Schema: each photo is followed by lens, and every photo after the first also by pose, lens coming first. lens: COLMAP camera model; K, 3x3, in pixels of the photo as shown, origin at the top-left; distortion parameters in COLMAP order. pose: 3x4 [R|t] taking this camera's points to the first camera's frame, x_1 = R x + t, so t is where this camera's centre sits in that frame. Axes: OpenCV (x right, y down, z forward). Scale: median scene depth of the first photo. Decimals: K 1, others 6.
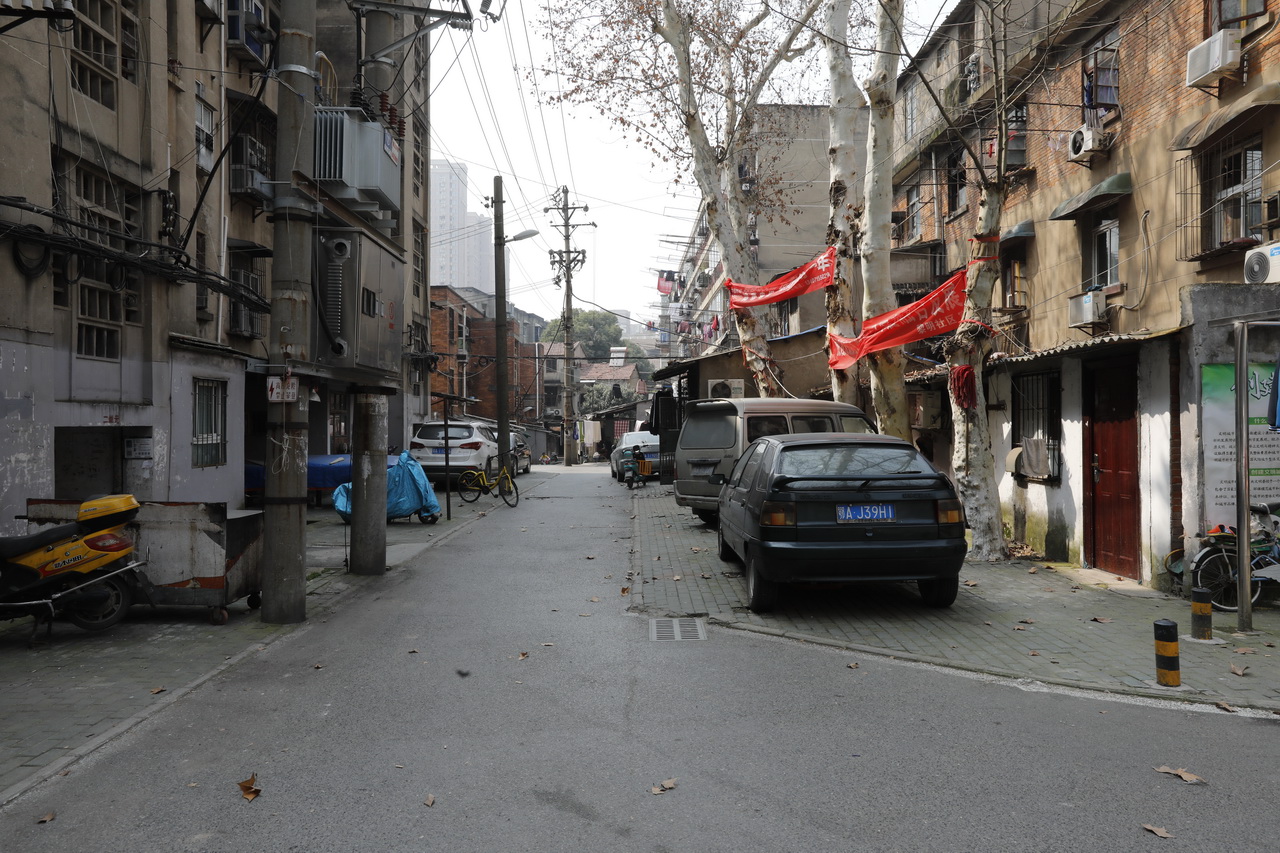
lens RADIAL K [[872.4, 0, 639.9], [0, 872.4, 420.9], [0, 0, 1]] dist [-0.051589, 0.096832]
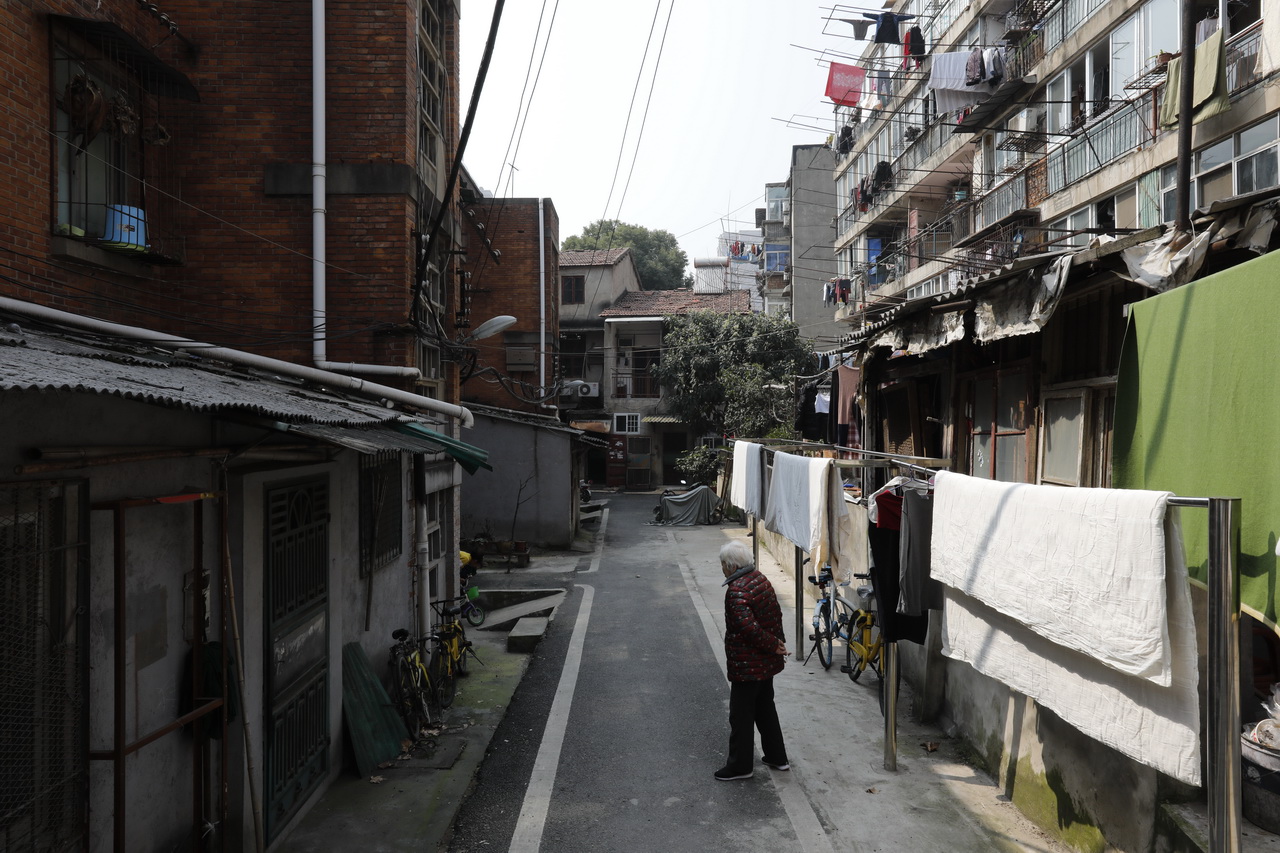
lens RADIAL K [[872.4, 0, 639.9], [0, 872.4, 420.9], [0, 0, 1]] dist [-0.051589, 0.096832]
pose [[0.999978, 0.000123, -0.006660, -0.071581], [-0.000124, 1.000000, -0.000217, 0.007675], [0.006660, 0.000217, 0.999978, 0.613210]]
